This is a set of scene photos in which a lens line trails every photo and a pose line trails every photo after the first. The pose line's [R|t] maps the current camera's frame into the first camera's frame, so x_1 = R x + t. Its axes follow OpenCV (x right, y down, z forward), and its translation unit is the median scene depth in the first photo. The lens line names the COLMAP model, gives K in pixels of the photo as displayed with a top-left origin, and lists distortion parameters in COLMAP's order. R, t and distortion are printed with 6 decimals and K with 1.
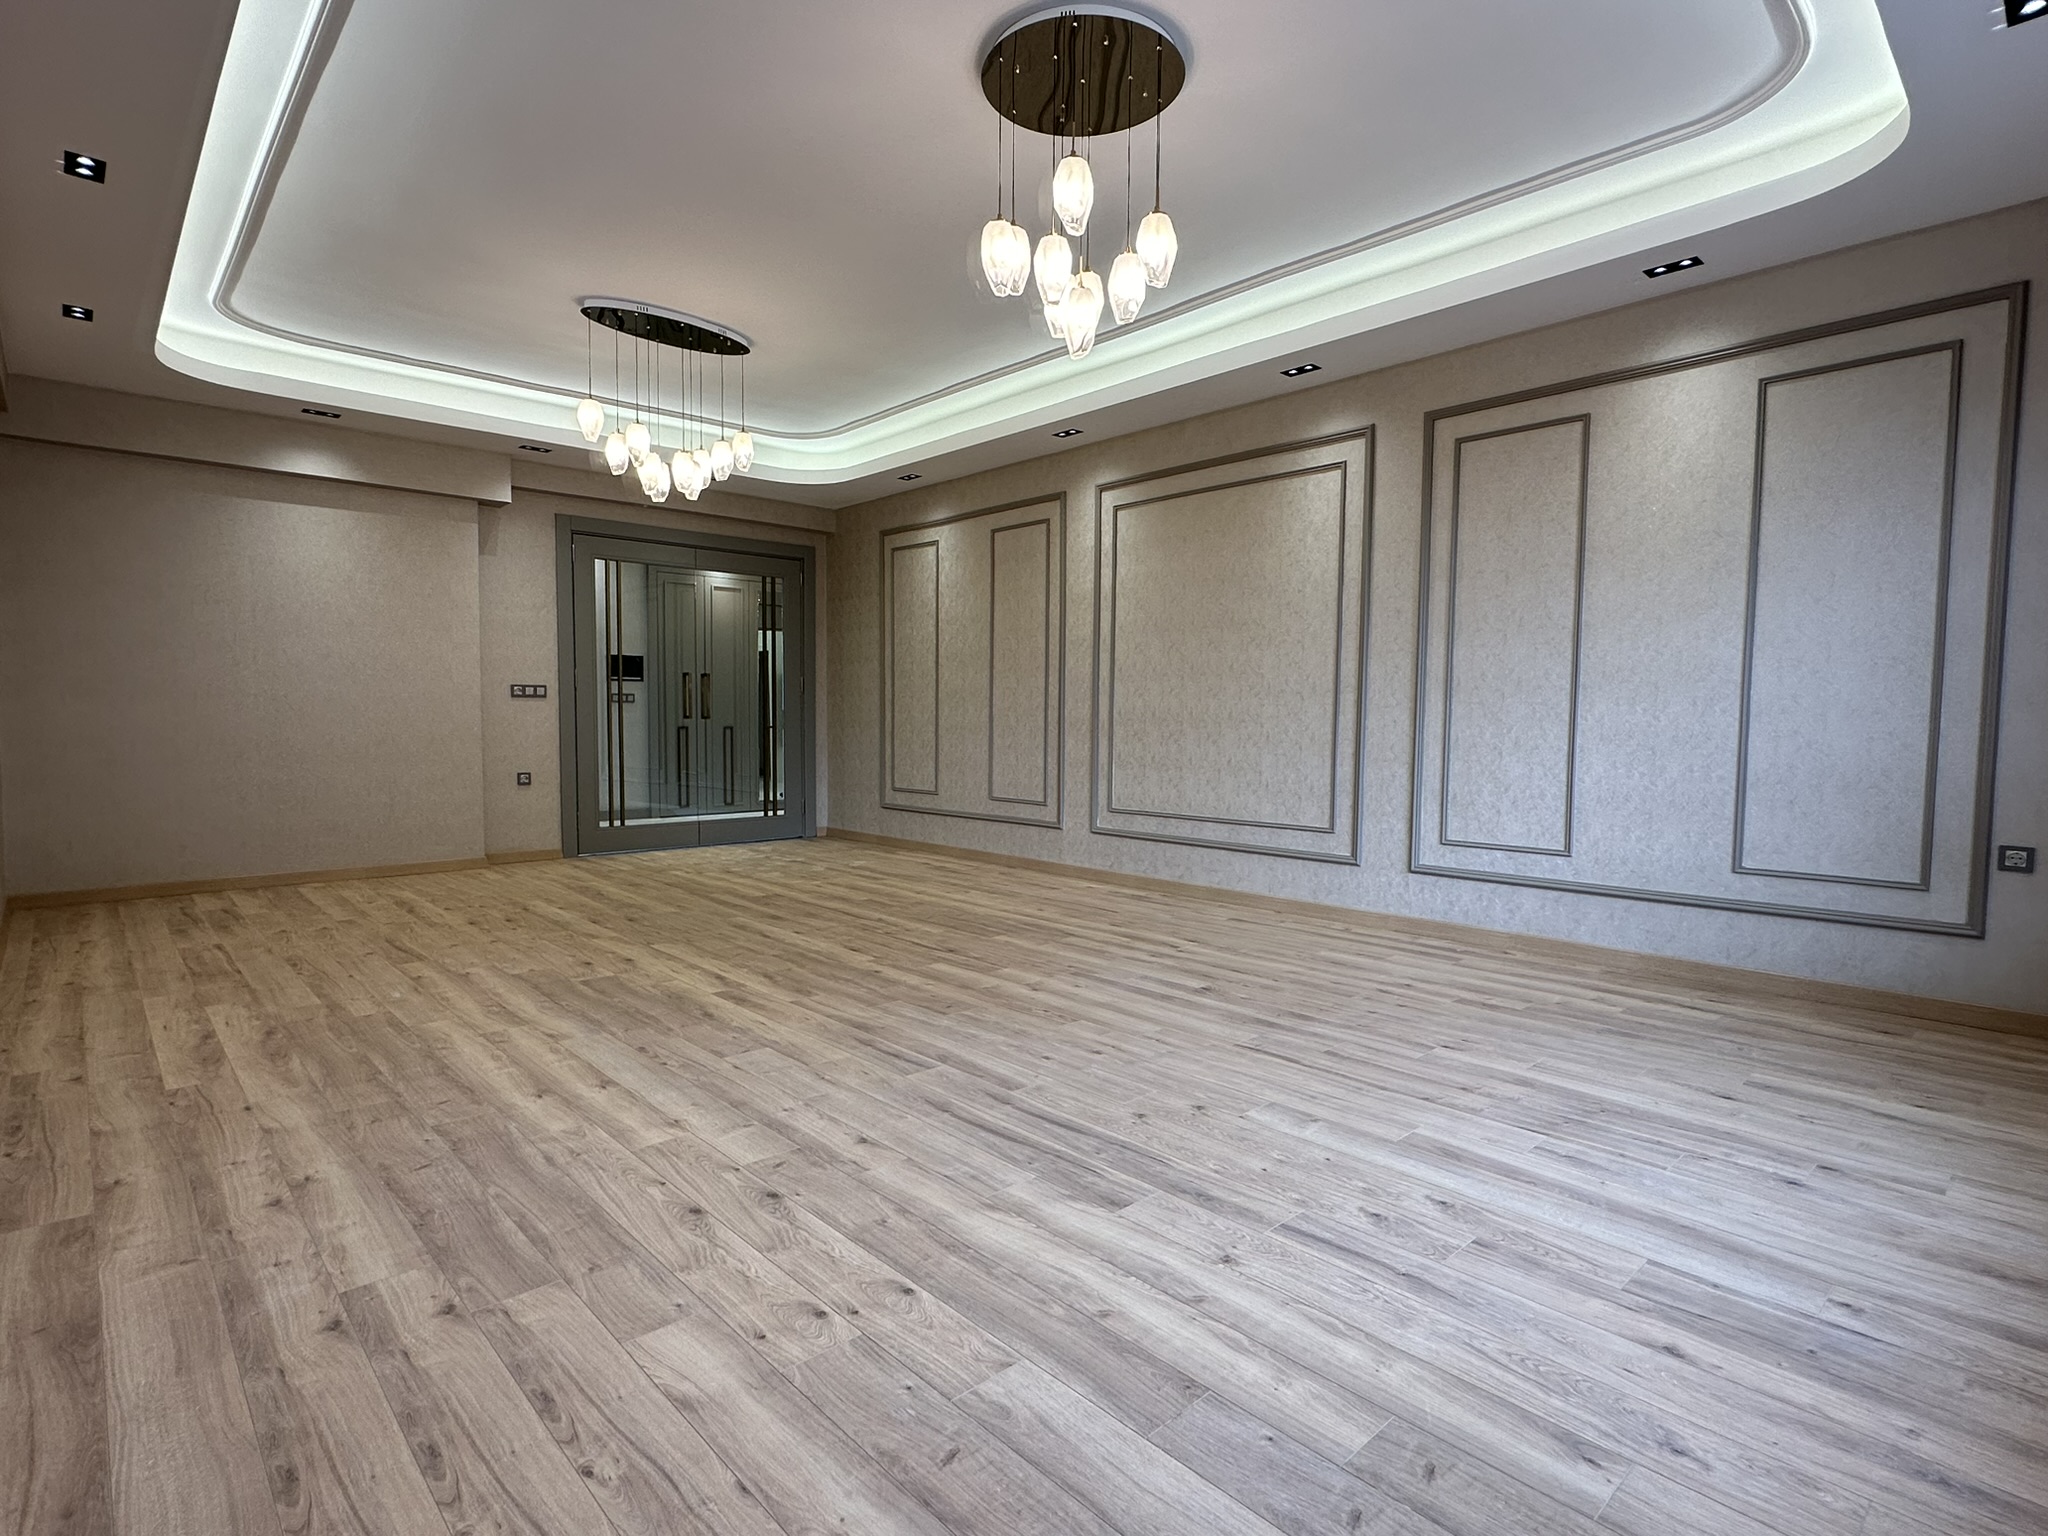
lens RADIAL K [[1038.6, 0, 1018.9], [0, 1038.6, 771.5], [0, 0, 1]] dist [-0.003608, 0.001241]
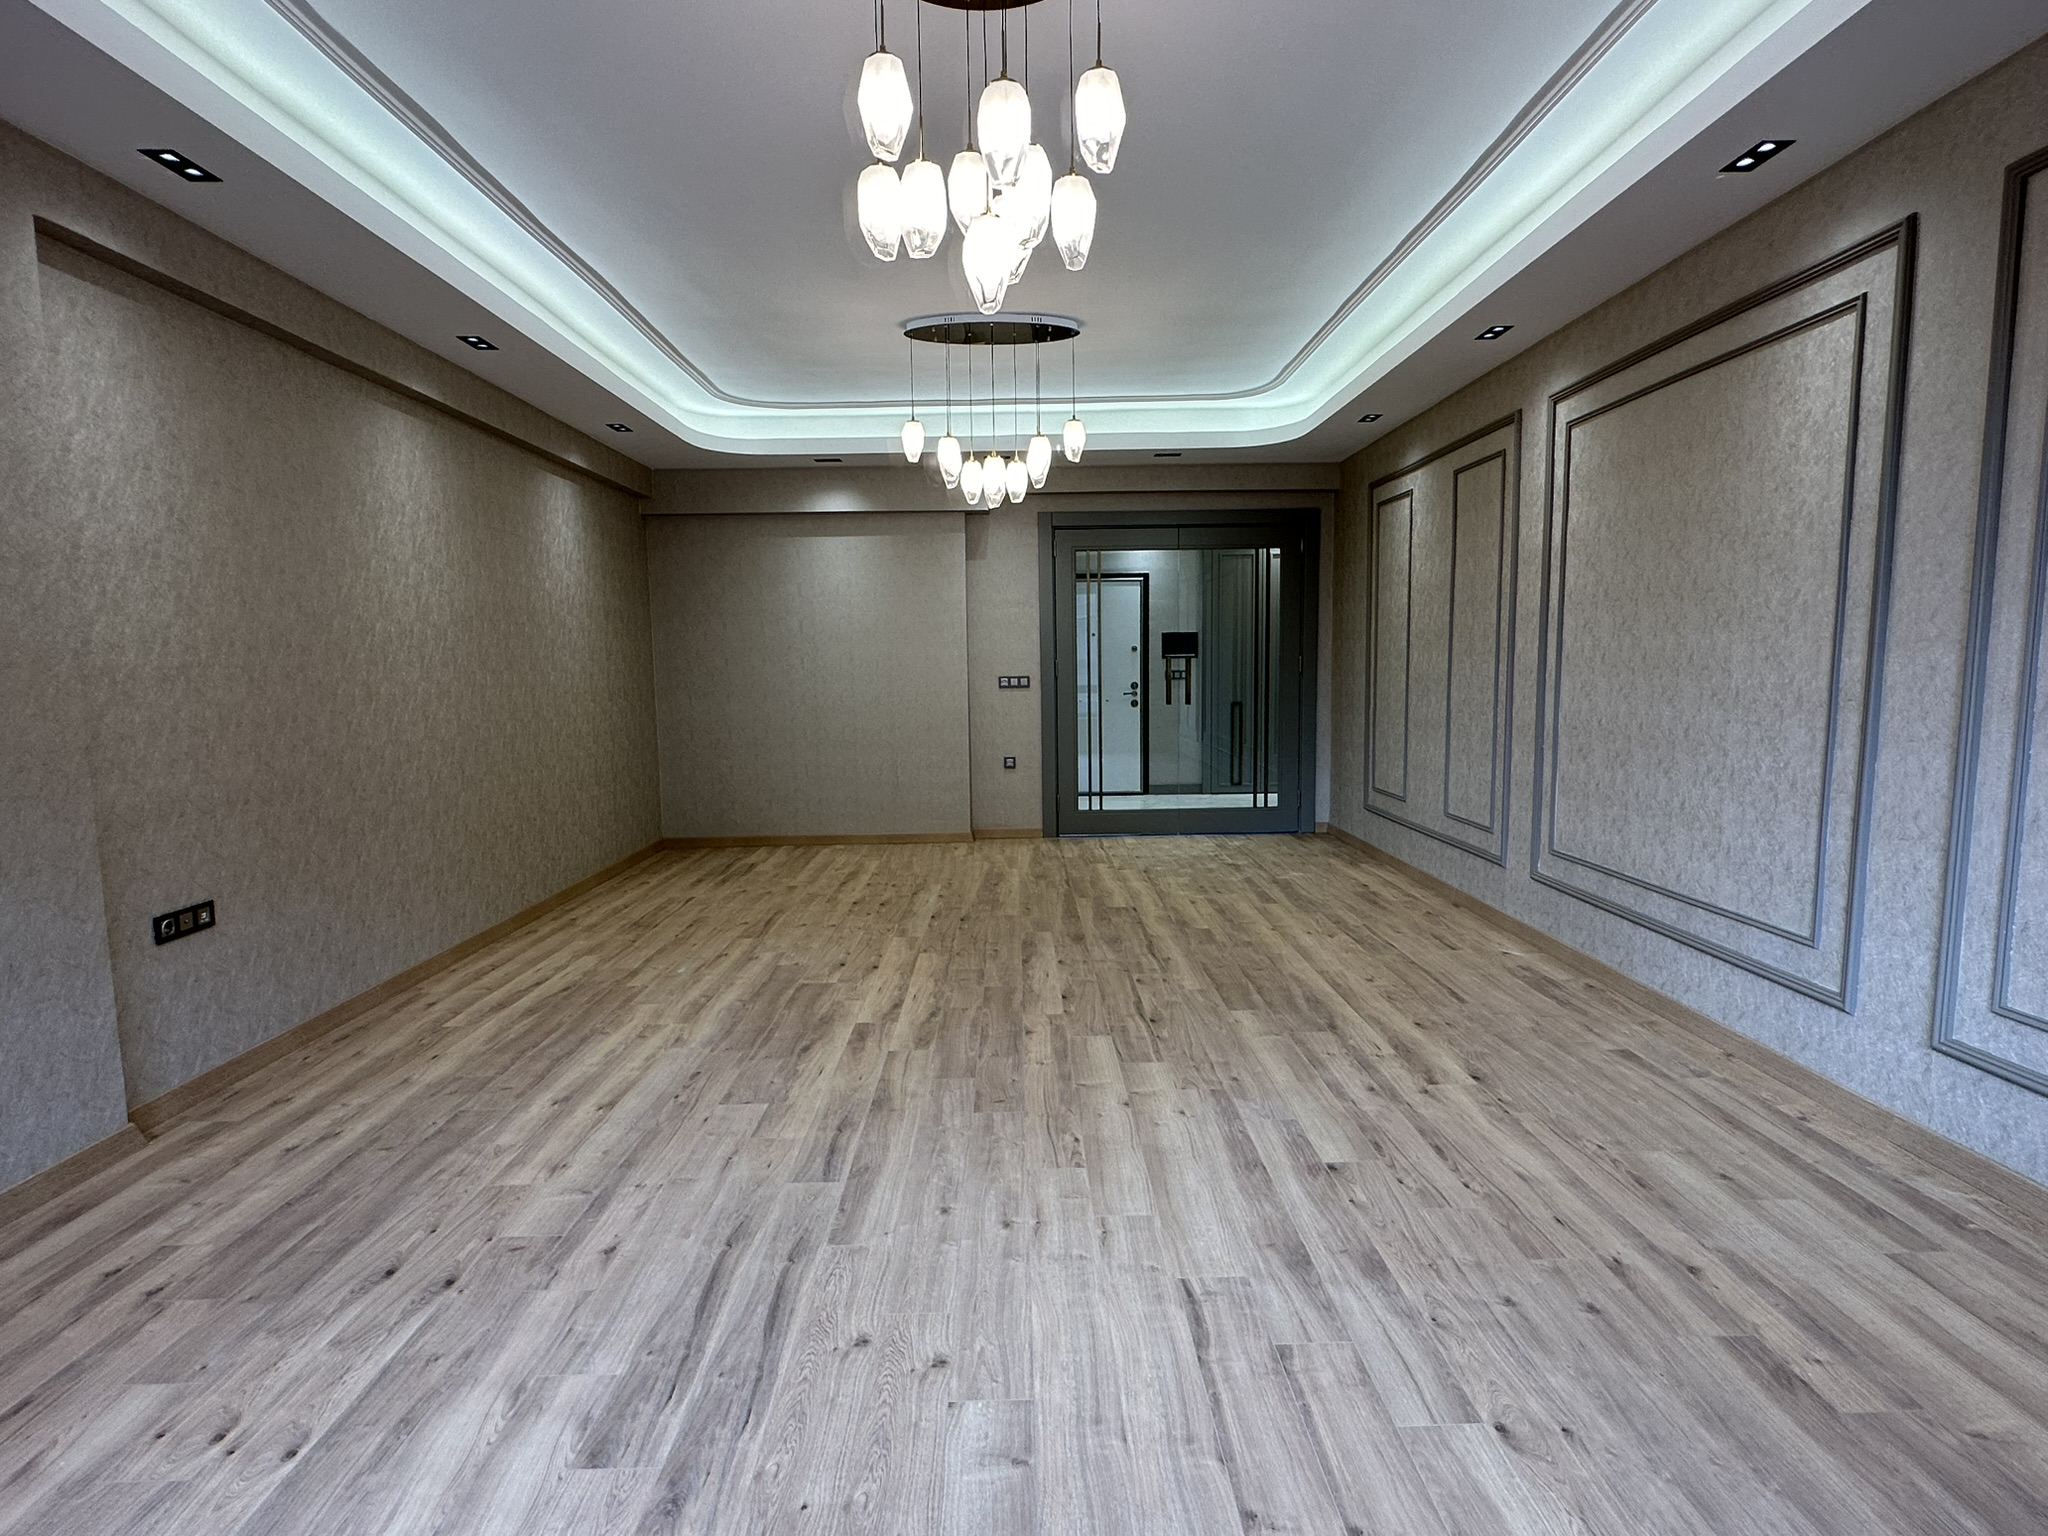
lens RADIAL K [[1036.9, 0, 1025.8], [0, 1036.9, 772.2], [0, 0, 1]] dist [-0.001811, 0.000141]
pose [[0.745676, 0.052619, -0.664228, 0.507996], [-0.015258, 0.997964, 0.061928, -0.099205], [0.666134, -0.036043, 0.744960, 0.389141]]
